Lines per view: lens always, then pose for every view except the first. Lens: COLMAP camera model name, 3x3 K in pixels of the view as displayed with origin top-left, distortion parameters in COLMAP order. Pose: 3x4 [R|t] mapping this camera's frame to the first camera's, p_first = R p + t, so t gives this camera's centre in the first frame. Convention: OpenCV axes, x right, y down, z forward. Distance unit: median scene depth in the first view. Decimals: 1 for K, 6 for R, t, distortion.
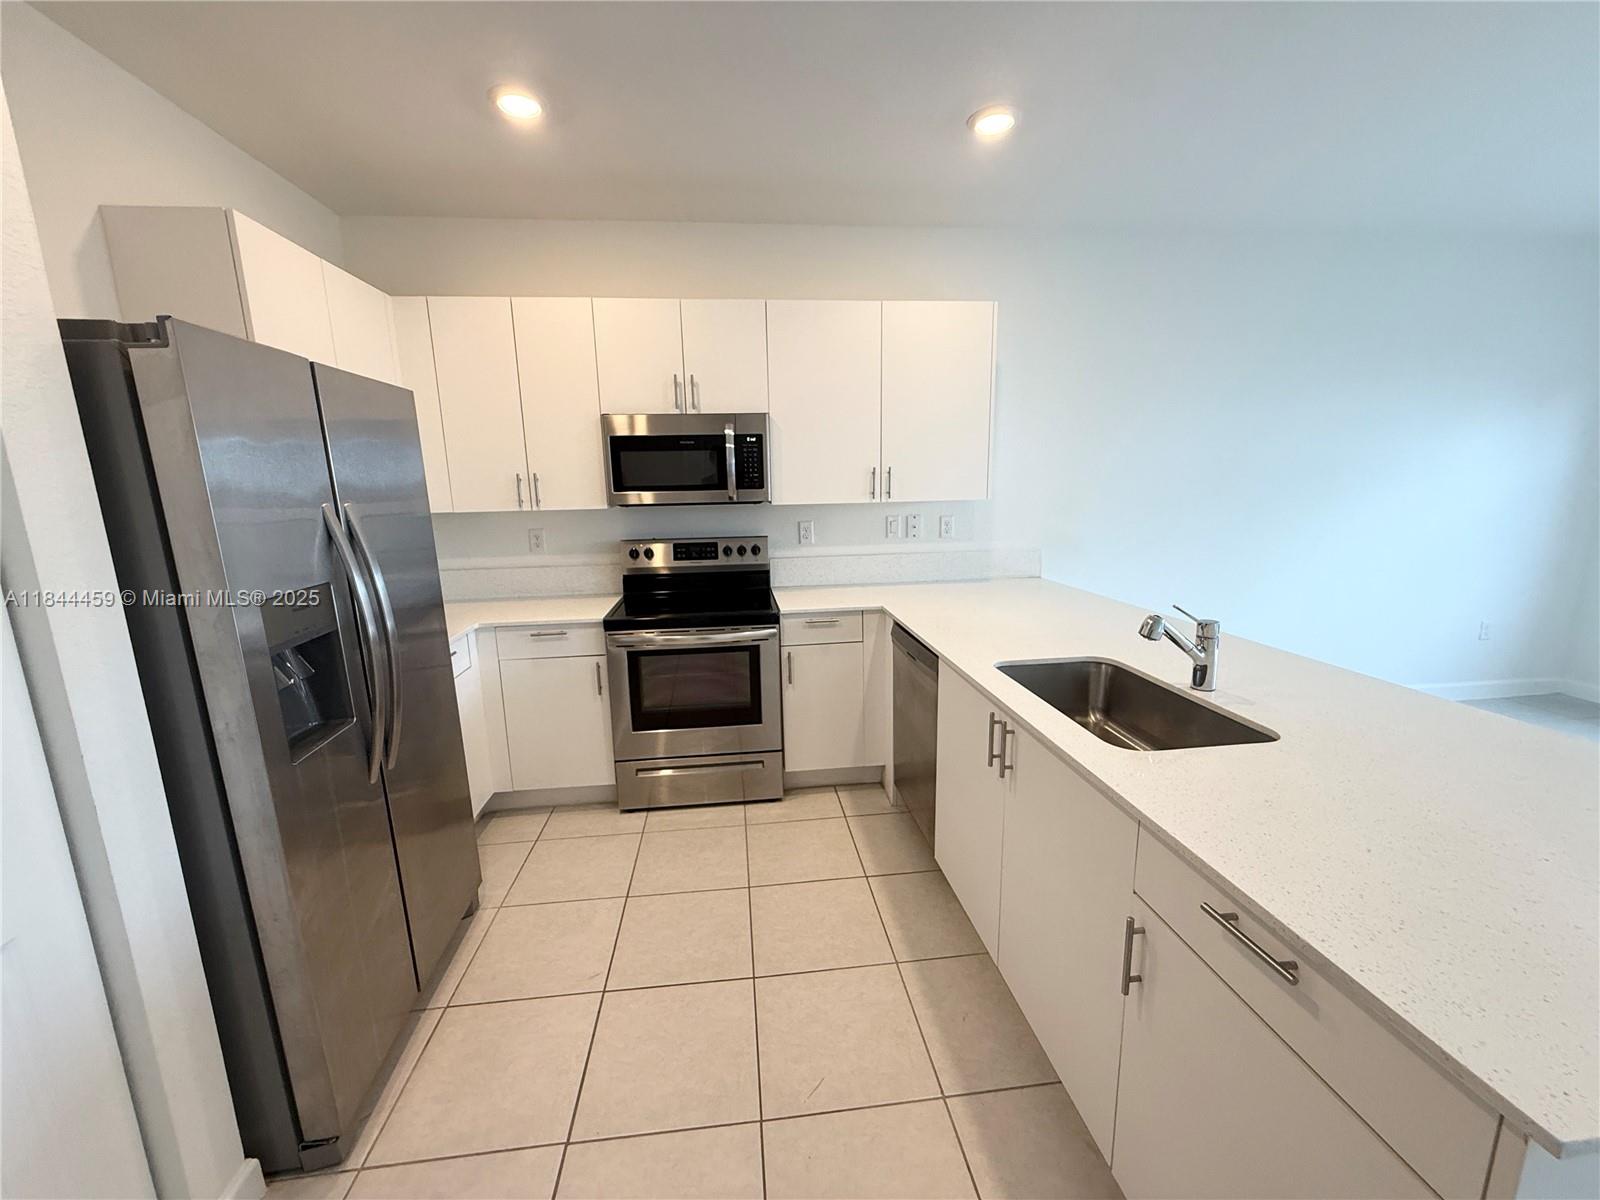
lens RADIAL K [[637.8, 0, 797.3], [0, 637.8, 601.1], [0, 0, 1]] dist [0.000657, 0.000126]
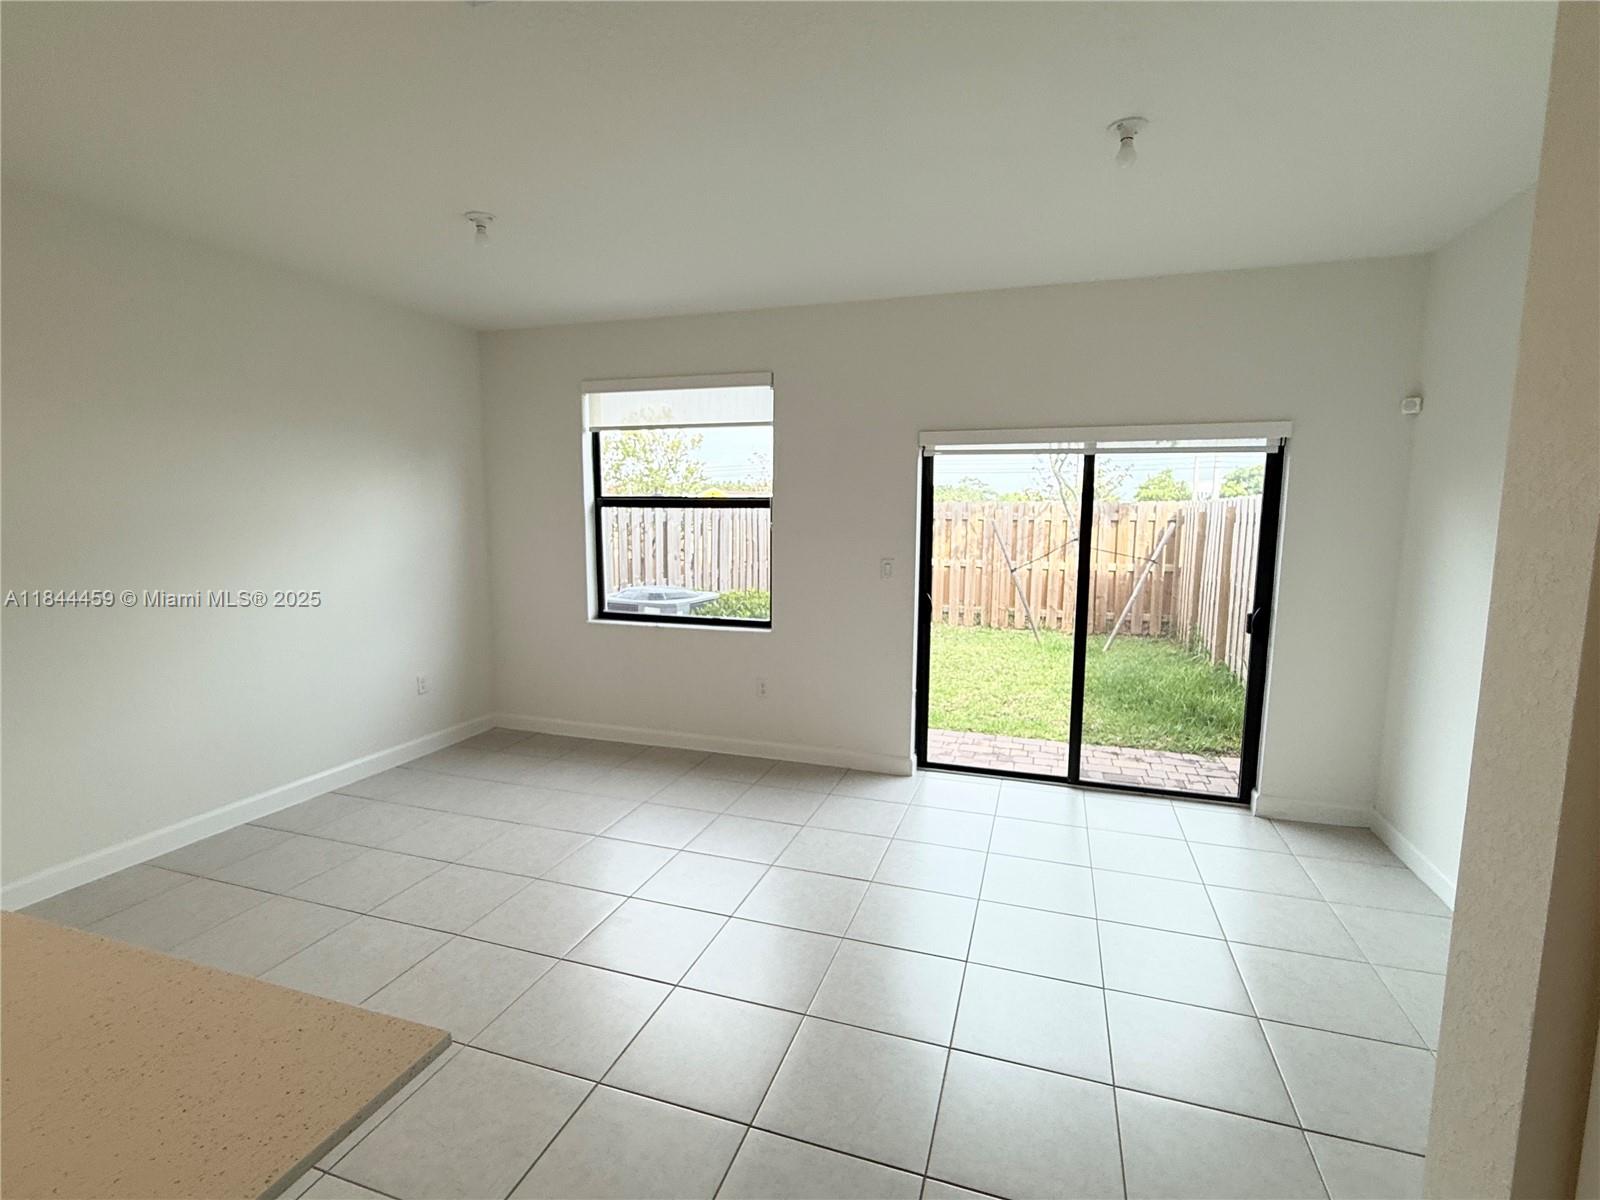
lens RADIAL K [[753.8, 0, 800.0], [0, 753.8, 600.0], [0, 0, 1]] dist [0.007557, -0.000021]
pose [[0.418105, -0.079514, 0.904912, 0.350198], [0.152302, 0.988197, 0.016462, -0.019176], [-0.895540, 0.130937, 0.425280, -0.068927]]
